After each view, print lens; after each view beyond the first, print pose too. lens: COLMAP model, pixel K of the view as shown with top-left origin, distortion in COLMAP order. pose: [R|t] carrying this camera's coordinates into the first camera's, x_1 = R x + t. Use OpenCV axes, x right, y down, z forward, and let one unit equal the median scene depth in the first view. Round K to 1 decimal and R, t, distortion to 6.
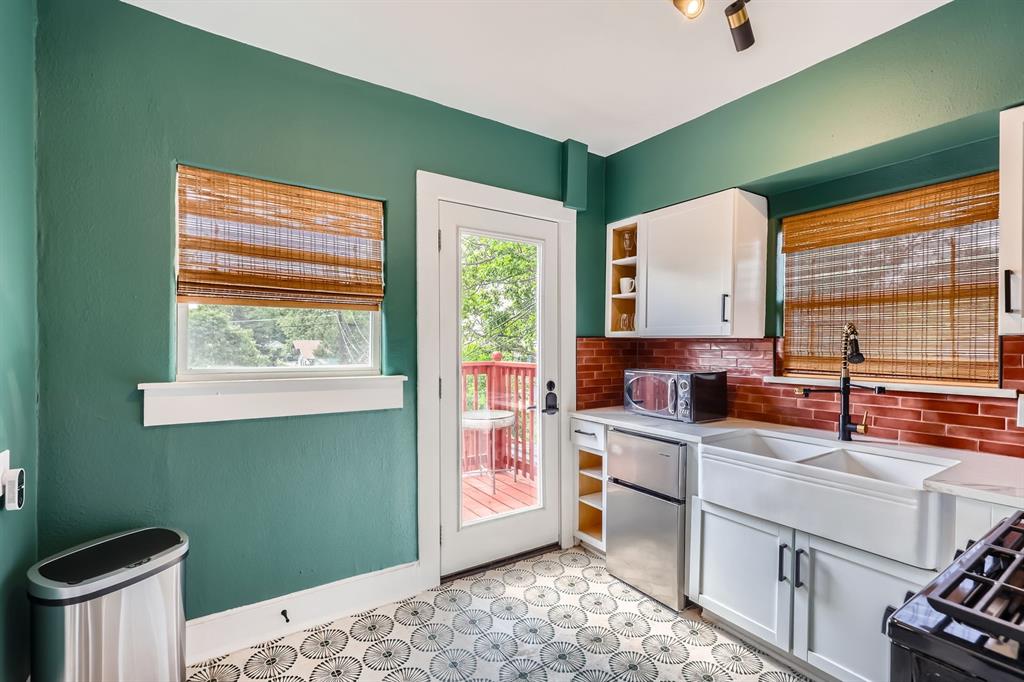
lens RADIAL K [[489.5, 0, 489.3], [0, 489.5, 353.2], [0, 0, 1]] dist [-0.004828, -0.000016]
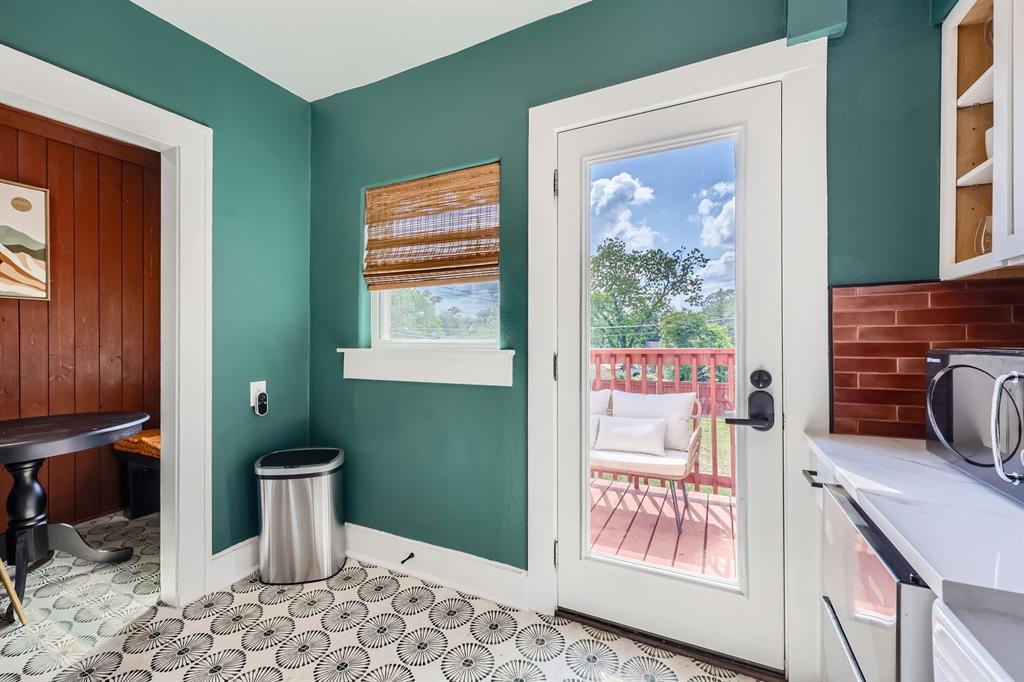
lens RADIAL K [[430.0, 0, 507.2], [0, 430.0, 341.0], [0, 0, 1]] dist [-0.000566, 0.000481]
pose [[0.495843, -0.003690, -0.868404, 0.485568], [-0.010370, 0.999895, -0.010170, 0.037216], [0.868350, 0.014048, 0.495753, 0.603257]]
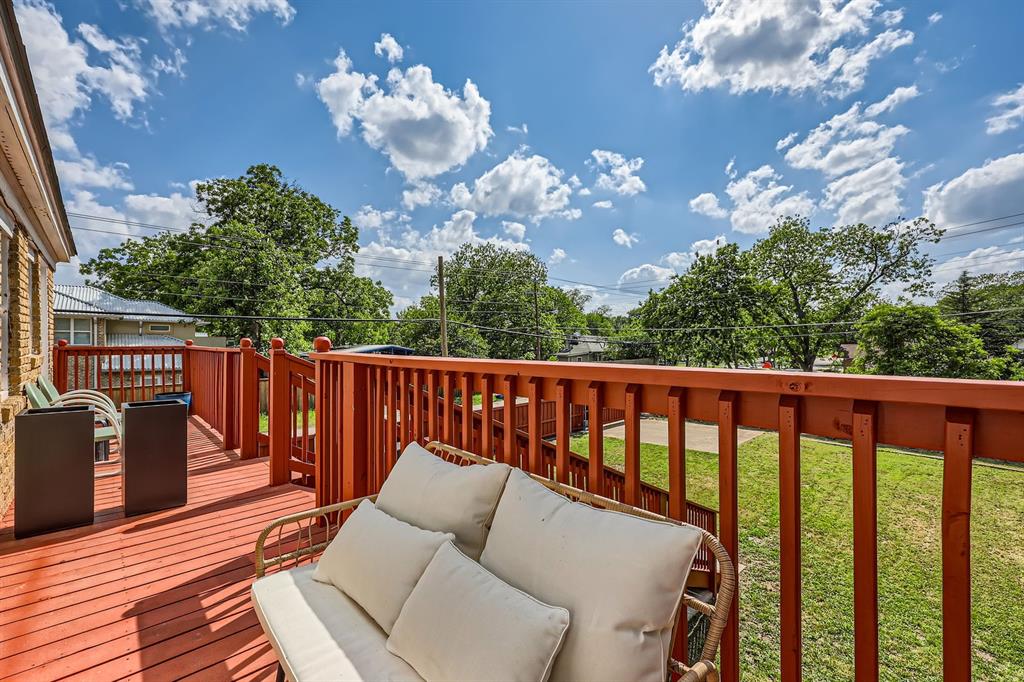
lens RADIAL K [[430.0, 0, 508.8], [0, 430.0, 338.4], [0, 0, 1]] dist [-0.000566, 0.000481]
pose [[0.156081, -0.005983, -0.987726, 0.468868], [-0.022812, 0.999693, -0.009660, 0.036592], [0.987481, 0.024040, 0.155896, 0.633802]]
